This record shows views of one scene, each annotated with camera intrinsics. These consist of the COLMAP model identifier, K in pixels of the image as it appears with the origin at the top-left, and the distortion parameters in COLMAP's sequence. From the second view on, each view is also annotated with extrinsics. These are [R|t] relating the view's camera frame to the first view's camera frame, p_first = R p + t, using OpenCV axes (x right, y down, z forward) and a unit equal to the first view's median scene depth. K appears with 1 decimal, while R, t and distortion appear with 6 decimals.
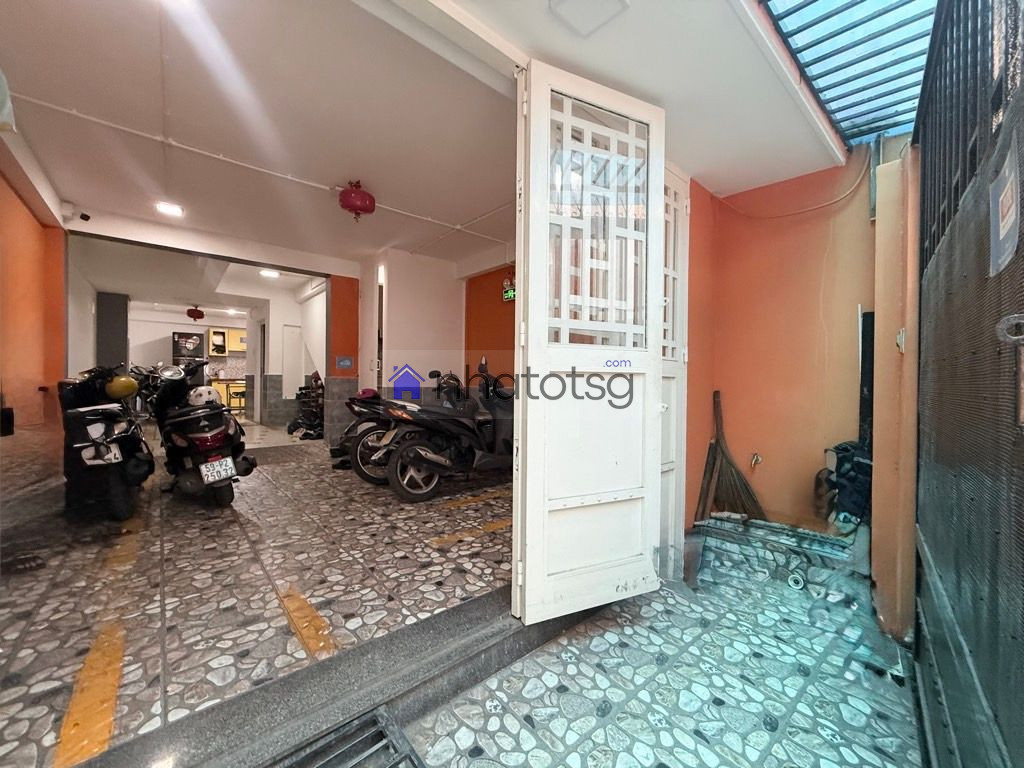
lens RADIAL K [[404.5, 0, 508.0], [0, 404.5, 382.5], [0, 0, 1]] dist [-0.000088, 0.000070]
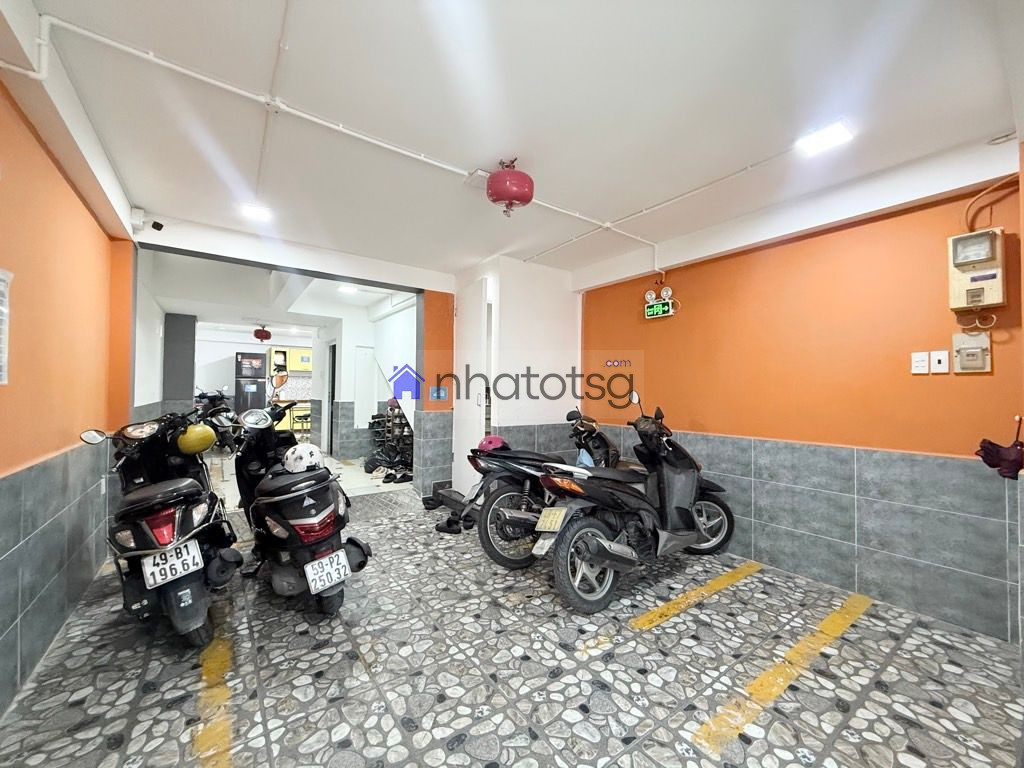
lens RADIAL K [[404.5, 0, 508.8], [0, 404.5, 382.2], [0, 0, 1]] dist [-0.000088, 0.000070]
pose [[0.996803, -0.001822, -0.079875, -0.259847], [-0.000300, 0.999648, -0.026546, -0.068151], [0.079896, 0.026485, 0.996451, 0.237994]]
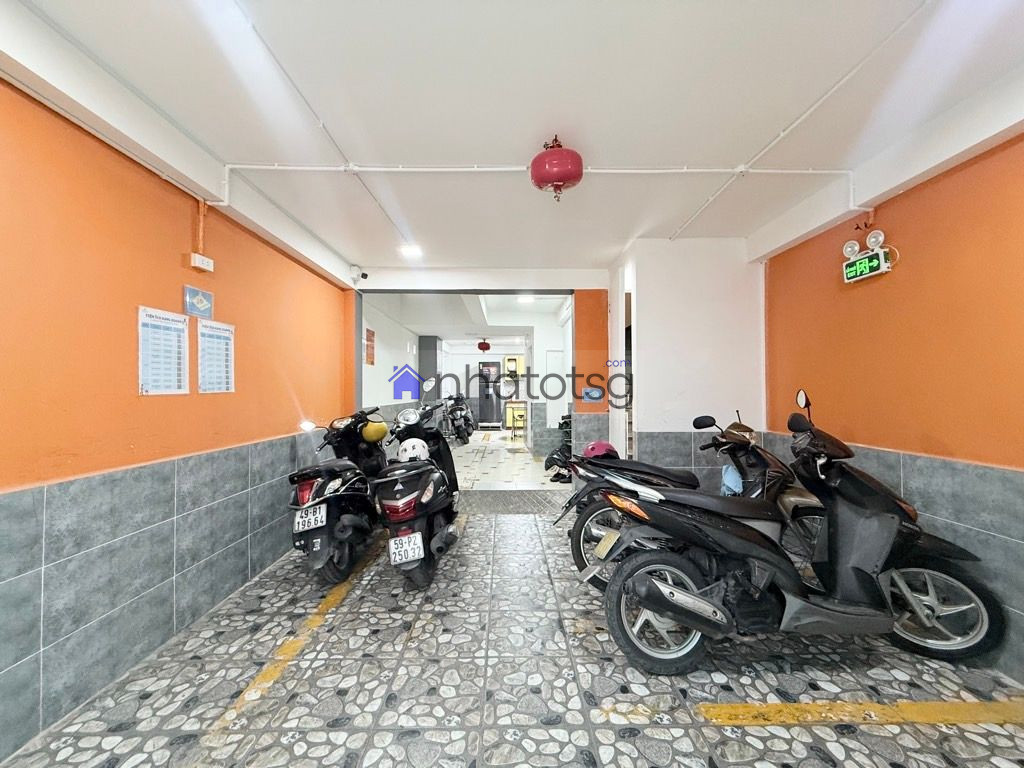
lens RADIAL K [[404.5, 0, 512.7], [0, 404.5, 382.9], [0, 0, 1]] dist [-0.000088, 0.000070]
pose [[0.772200, -0.025154, -0.634882, -0.016472], [0.008366, 0.999532, -0.029426, -0.068679], [0.635325, 0.017411, 0.772049, 0.372057]]
